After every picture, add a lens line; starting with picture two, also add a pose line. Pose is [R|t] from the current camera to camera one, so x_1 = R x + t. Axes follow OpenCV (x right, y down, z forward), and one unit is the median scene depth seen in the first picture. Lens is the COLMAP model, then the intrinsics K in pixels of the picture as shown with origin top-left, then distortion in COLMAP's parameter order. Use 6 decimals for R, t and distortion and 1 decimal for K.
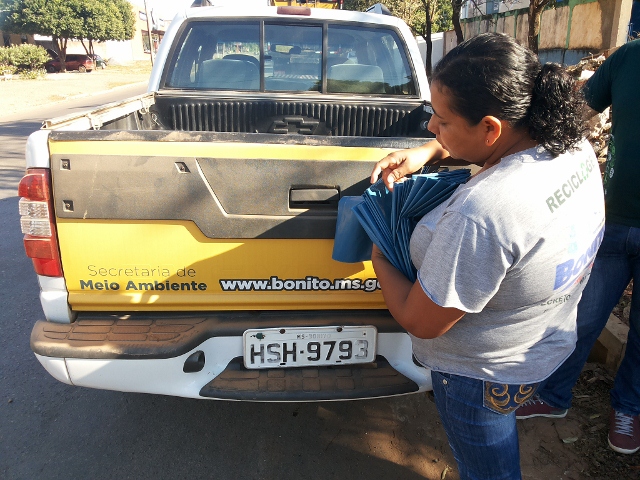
lens RADIAL K [[543.8, 0, 321.1], [0, 543.8, 260.7], [0, 0, 1]] dist [0.074765, -0.160584]
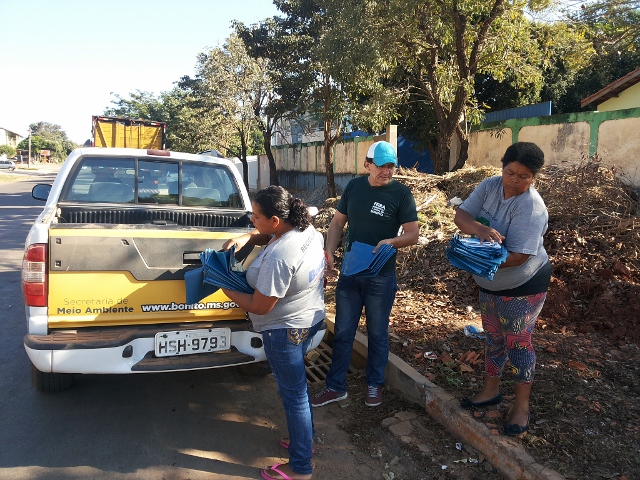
lens RADIAL K [[529.6, 0, 320.0], [0, 529.6, 240.0], [0, 0, 1]] dist [-0.005497, -0.004469]
pose [[0.948354, -0.005966, 0.317156, -0.174948], [0.079328, 0.972515, -0.218910, 0.246102], [-0.307133, 0.232764, 0.922762, -0.802591]]
